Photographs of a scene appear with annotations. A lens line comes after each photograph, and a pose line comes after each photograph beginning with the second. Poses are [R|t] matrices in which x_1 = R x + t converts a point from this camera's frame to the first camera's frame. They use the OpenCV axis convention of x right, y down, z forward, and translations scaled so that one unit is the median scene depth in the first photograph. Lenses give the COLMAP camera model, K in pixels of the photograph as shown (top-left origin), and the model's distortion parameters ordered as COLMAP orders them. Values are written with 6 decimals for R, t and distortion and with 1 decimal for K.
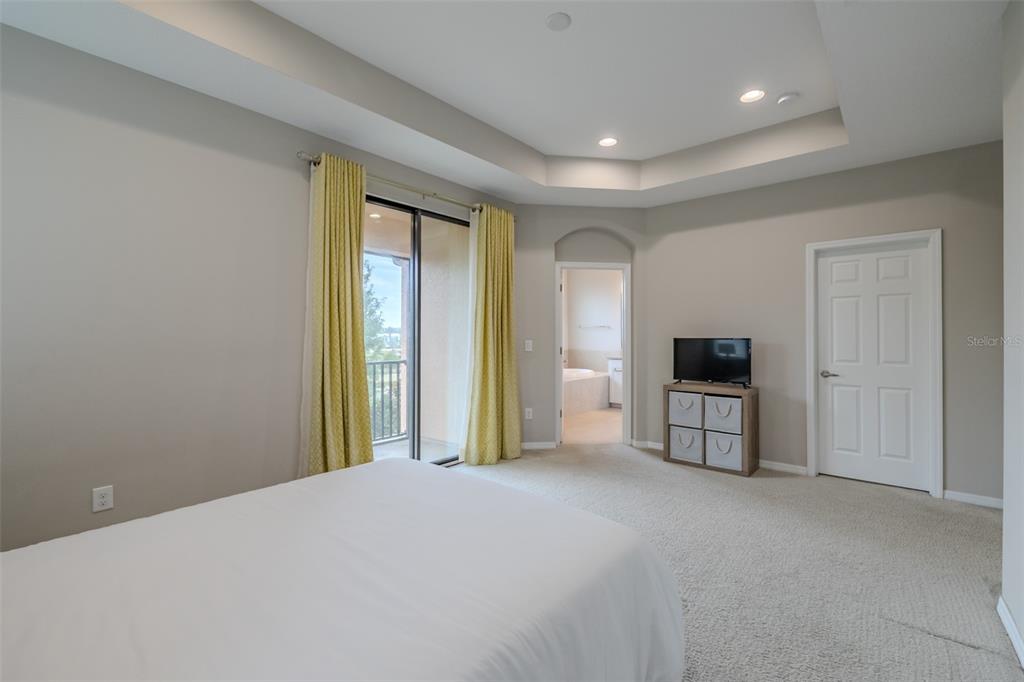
lens RADIAL K [[445.4, 0, 512.3], [0, 445.4, 342.1], [0, 0, 1]] dist [0.003320, -0.000113]
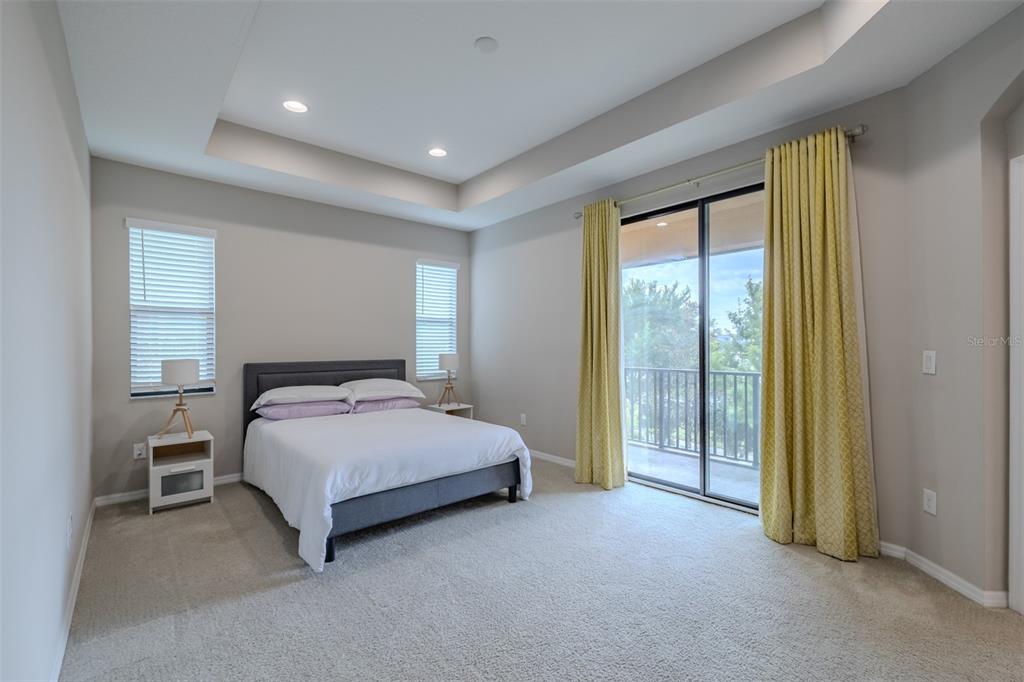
lens RADIAL K [[445.4, 0, 517.3], [0, 445.4, 340.4], [0, 0, 1]] dist [0.003320, -0.000113]
pose [[-0.105910, -0.003410, -0.994370, 0.670284], [0.005905, 0.999974, -0.004058, -0.018971], [0.994358, -0.006301, -0.105887, 0.703948]]
